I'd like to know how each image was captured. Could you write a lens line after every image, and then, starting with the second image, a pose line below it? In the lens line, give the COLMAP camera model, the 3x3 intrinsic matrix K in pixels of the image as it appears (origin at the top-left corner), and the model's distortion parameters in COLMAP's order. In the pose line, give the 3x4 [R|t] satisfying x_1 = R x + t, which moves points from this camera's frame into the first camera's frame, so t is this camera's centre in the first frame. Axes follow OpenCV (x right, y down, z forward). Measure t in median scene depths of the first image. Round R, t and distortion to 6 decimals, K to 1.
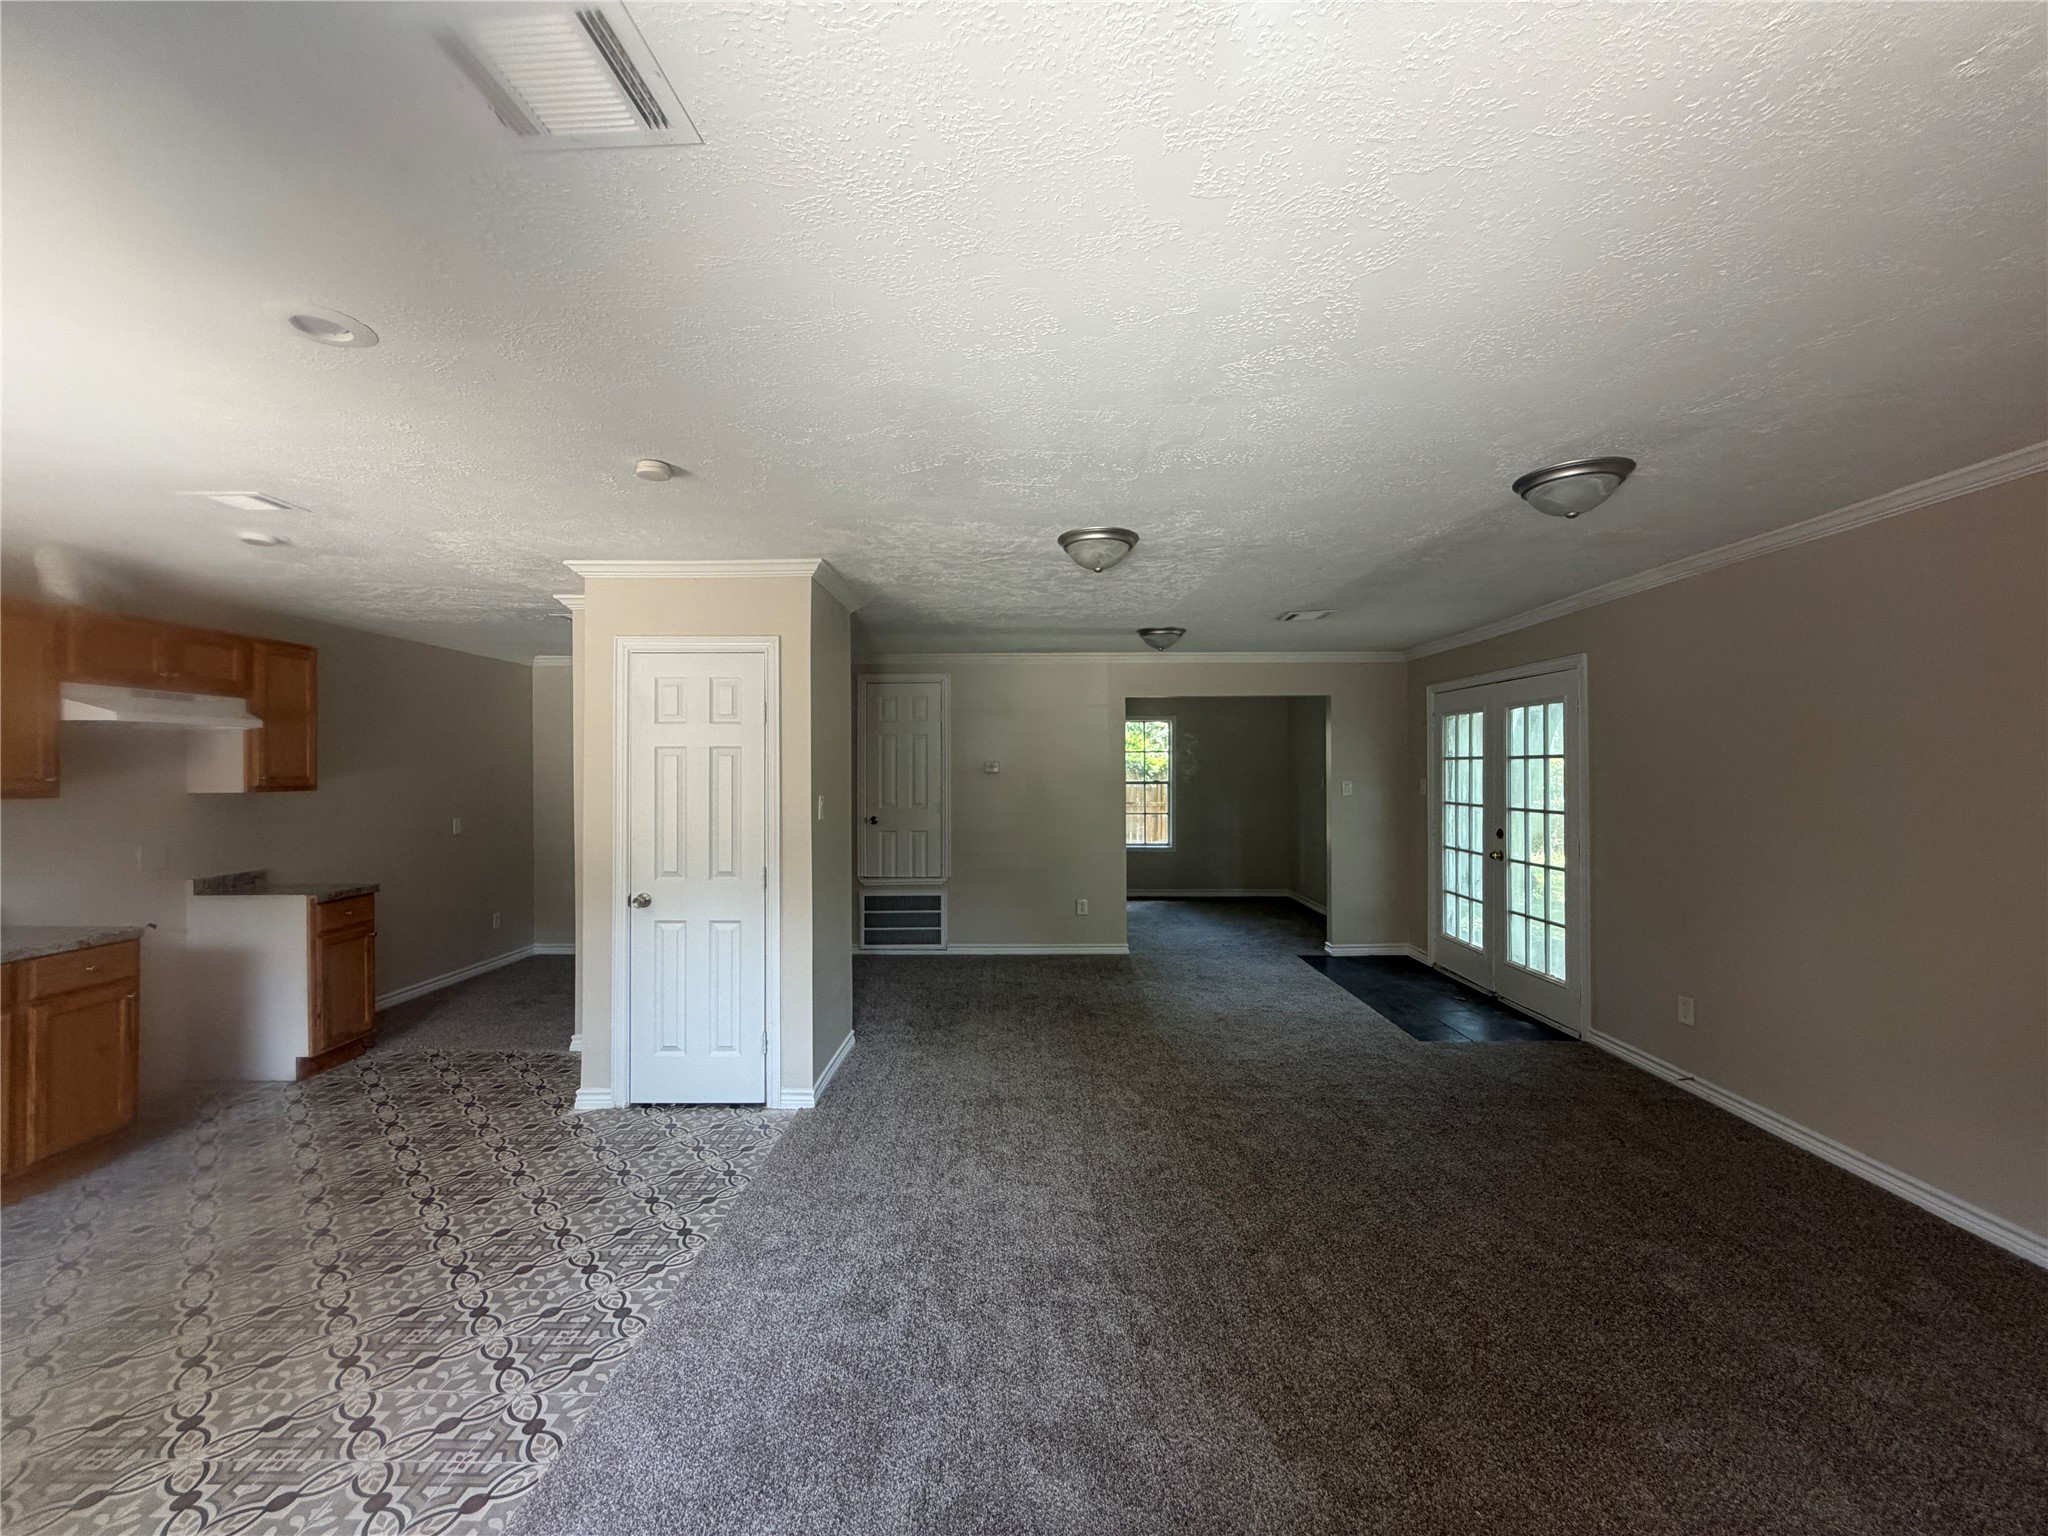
lens RADIAL K [[816.7, 0, 1020.6], [0, 816.7, 760.9], [0, 0, 1]] dist [-0.001869, 0.000435]
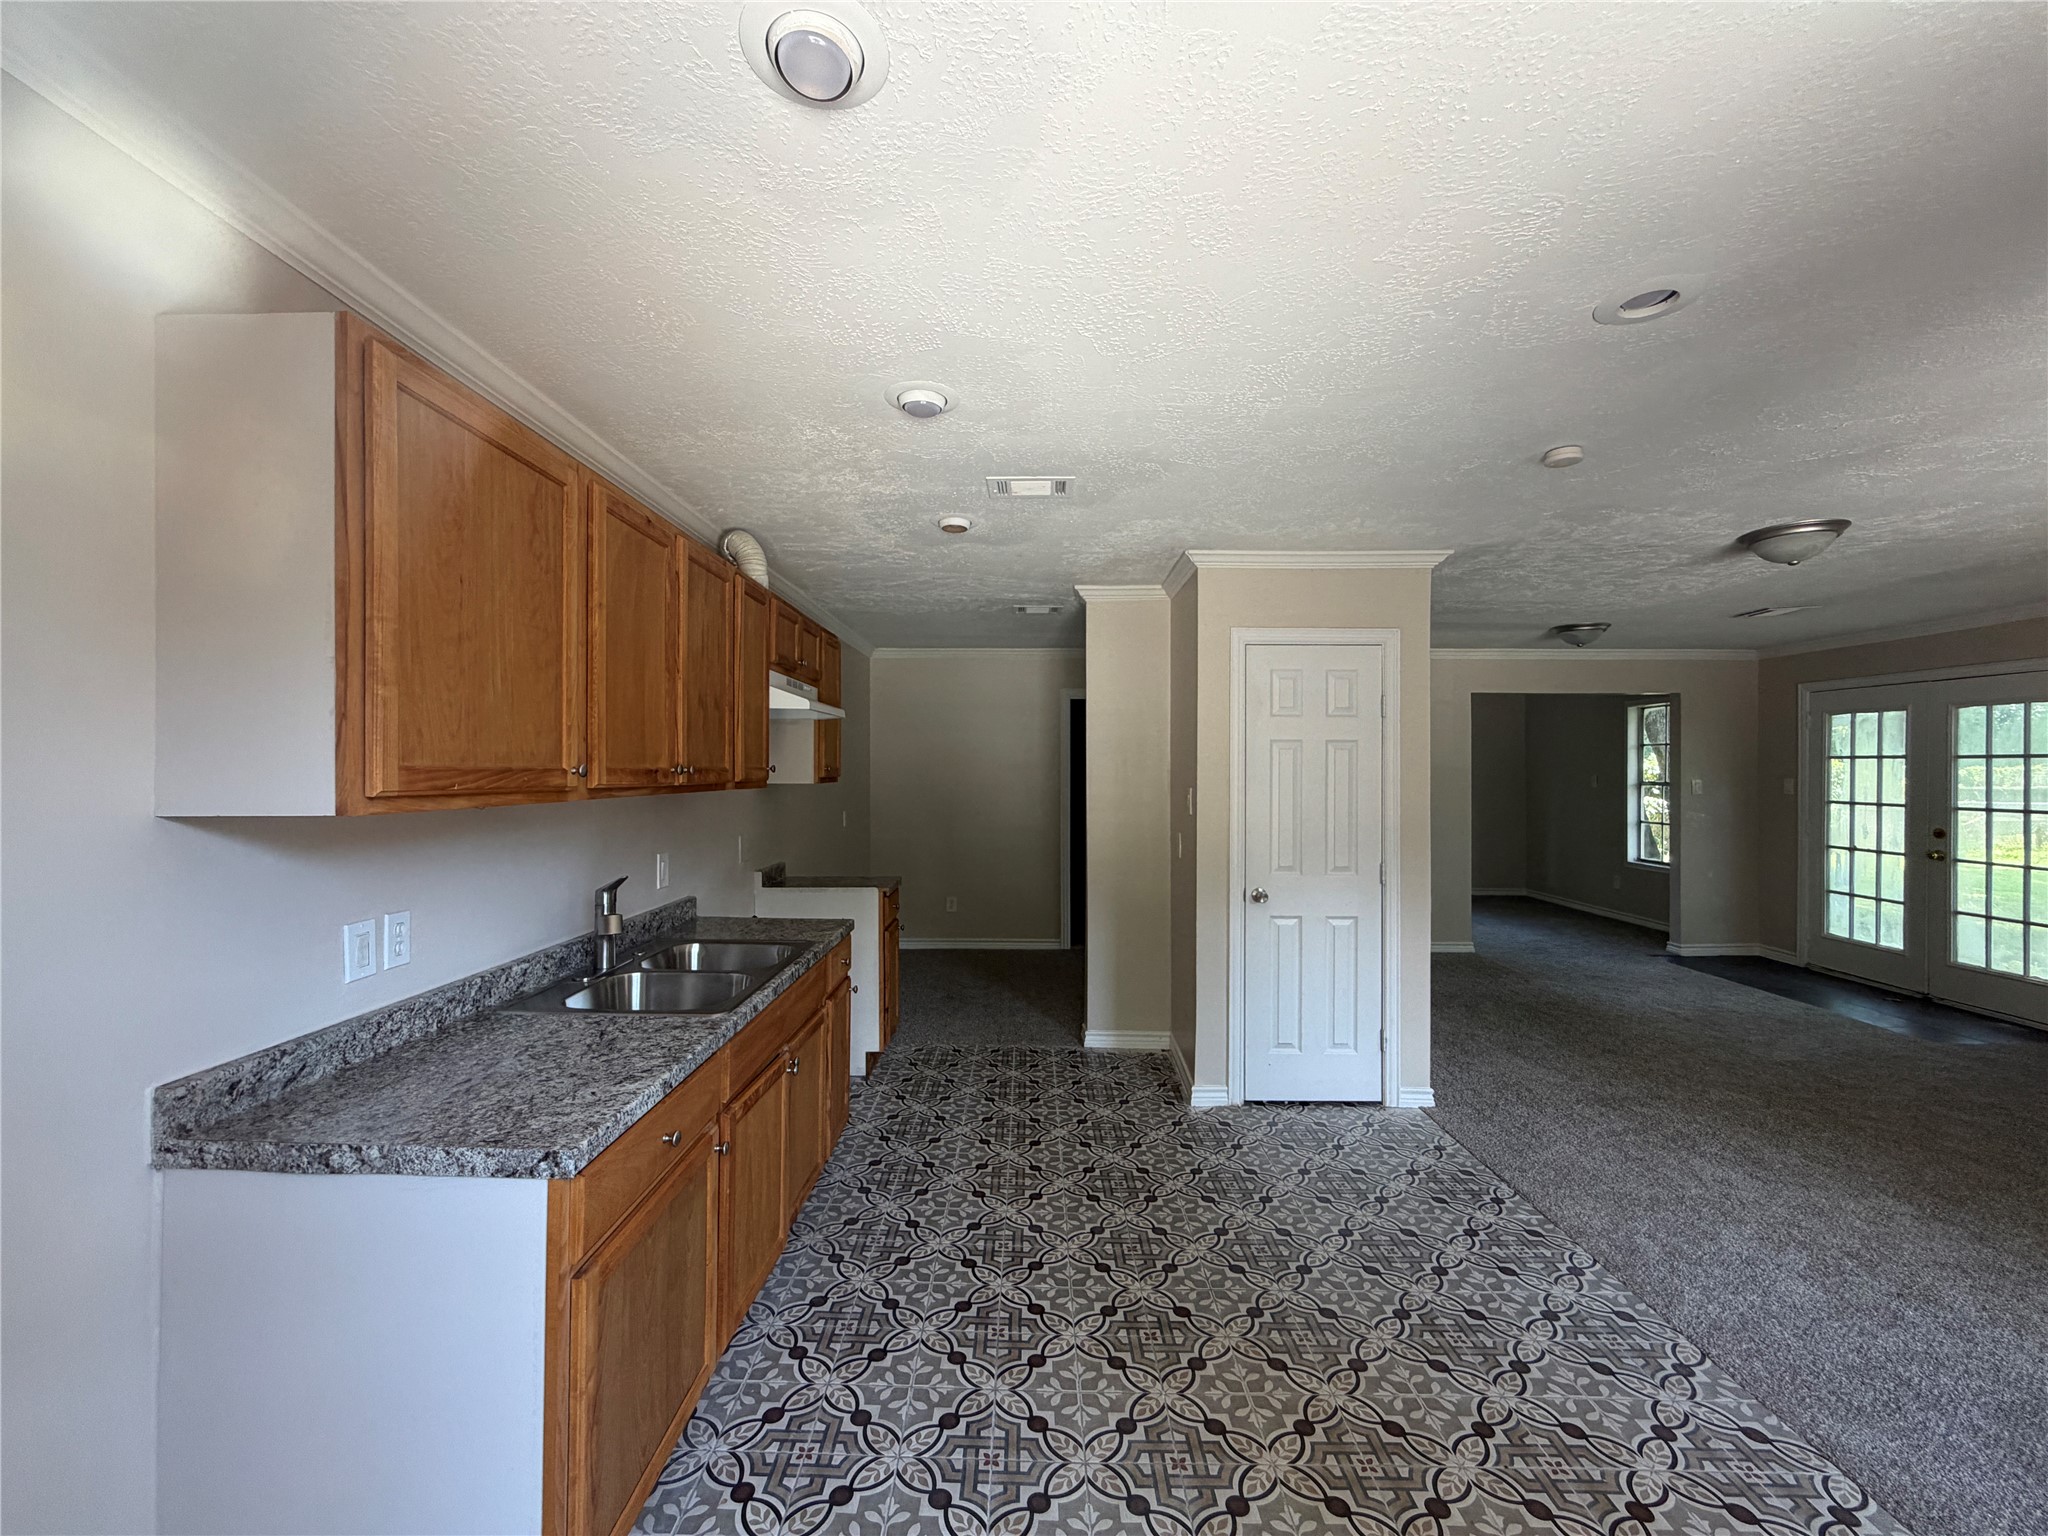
lens RADIAL K [[816.7, 0, 1027.8], [0, 816.7, 766.4], [0, 0, 1]] dist [-0.001869, 0.000435]
pose [[0.999975, 0.006523, -0.002728, -0.738217], [-0.006490, 0.999907, 0.011972, 0.004010], [0.002806, -0.011954, 0.999925, 0.014217]]
